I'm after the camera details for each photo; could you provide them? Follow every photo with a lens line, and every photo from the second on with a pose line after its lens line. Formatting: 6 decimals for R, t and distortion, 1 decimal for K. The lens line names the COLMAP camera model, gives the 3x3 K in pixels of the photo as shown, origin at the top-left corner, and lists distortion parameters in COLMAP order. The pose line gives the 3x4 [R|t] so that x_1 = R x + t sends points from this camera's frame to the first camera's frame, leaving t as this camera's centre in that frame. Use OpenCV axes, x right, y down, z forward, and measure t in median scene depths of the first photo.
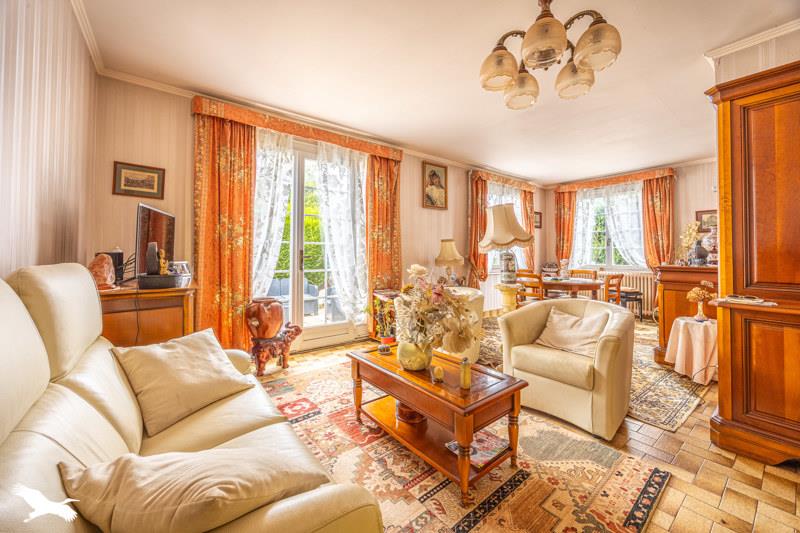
lens RADIAL K [[314.2, 0, 398.0], [0, 314.2, 251.1], [0, 0, 1]] dist [0.000860, 0.000244]
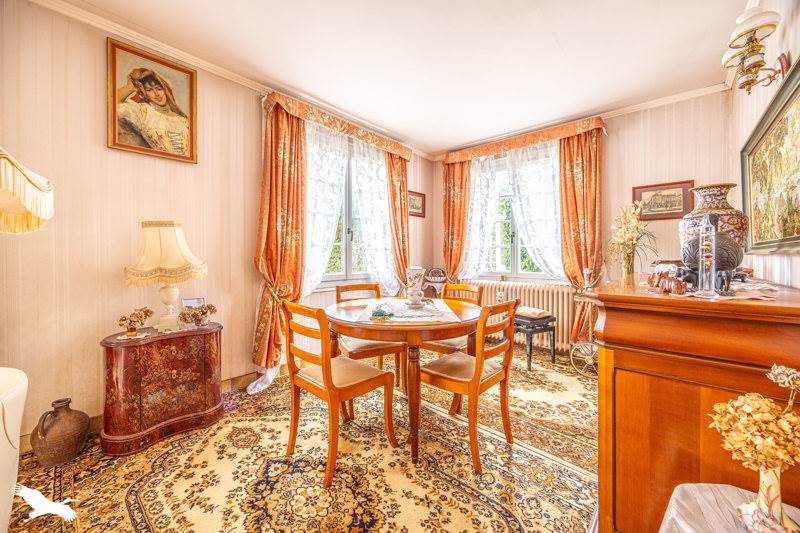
lens RADIAL K [[314.2, 0, 401.1], [0, 314.2, 260.3], [0, 0, 1]] dist [0.000860, 0.000244]
pose [[0.980859, -0.004268, 0.194674, 0.347863], [0.000204, 0.999782, 0.020889, 0.005779], [-0.194721, -0.020449, 0.980646, 0.441726]]
